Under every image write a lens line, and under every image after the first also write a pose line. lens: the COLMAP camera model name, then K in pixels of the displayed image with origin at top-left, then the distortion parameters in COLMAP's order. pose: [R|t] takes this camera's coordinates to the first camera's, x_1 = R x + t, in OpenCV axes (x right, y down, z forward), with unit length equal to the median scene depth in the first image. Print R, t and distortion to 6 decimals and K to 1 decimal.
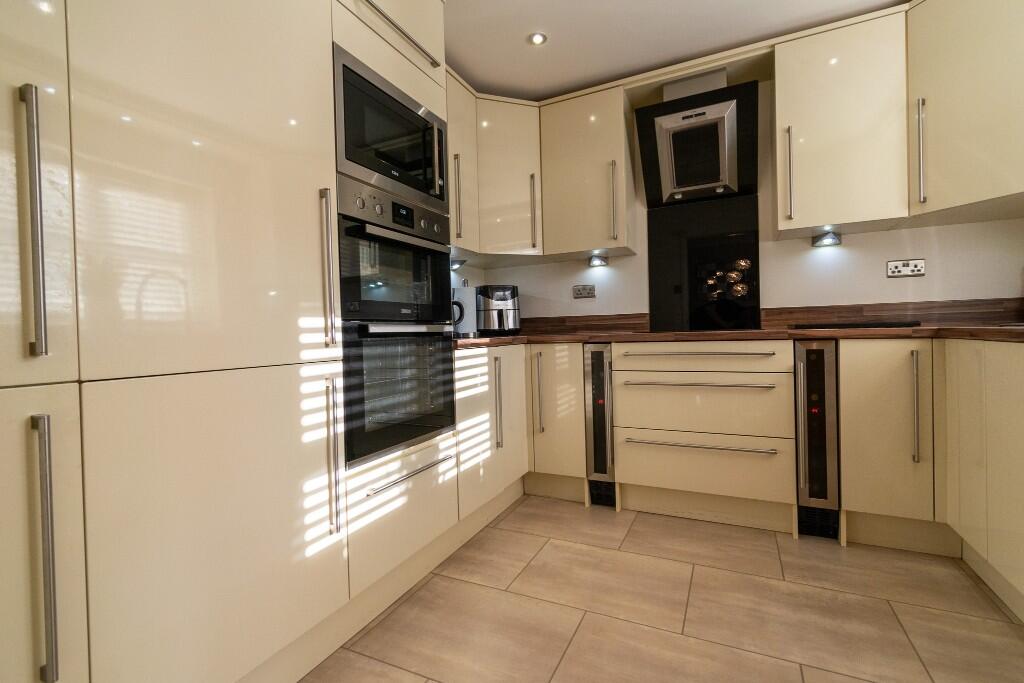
lens RADIAL K [[453.7, 0, 518.7], [0, 453.7, 338.2], [0, 0, 1]] dist [0.004673, -0.000049]
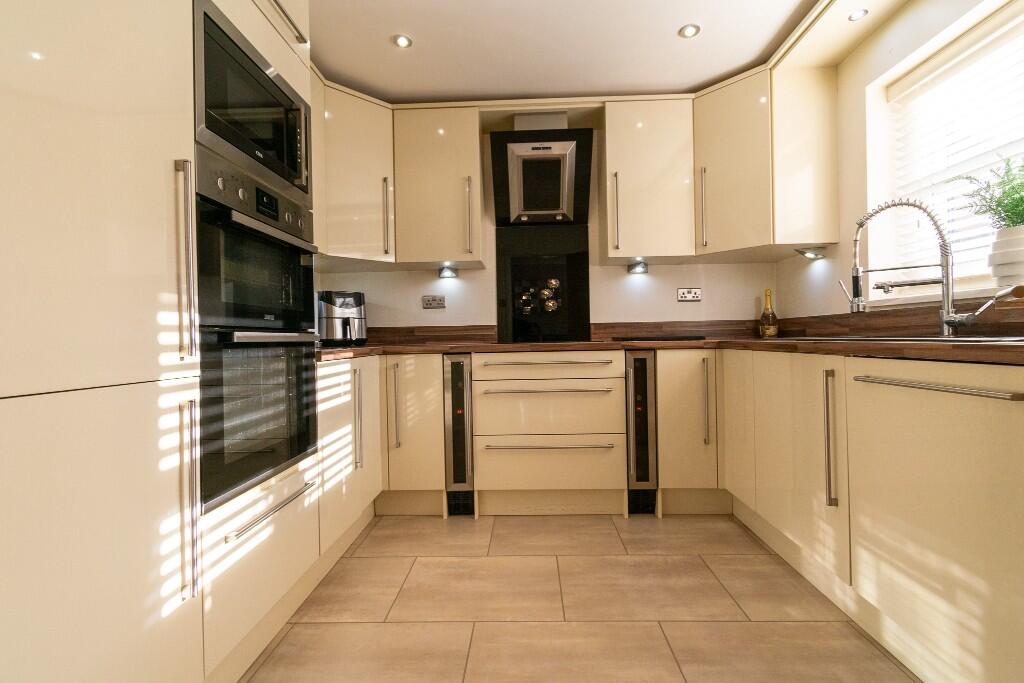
lens RADIAL K [[453.7, 0, 515.8], [0, 453.7, 337.5], [0, 0, 1]] dist [0.004673, -0.000049]
pose [[0.913672, 0.010460, 0.406318, -0.138426], [-0.000207, 0.999681, -0.025269, 0.000681], [-0.406453, 0.023004, 0.913382, 0.027977]]
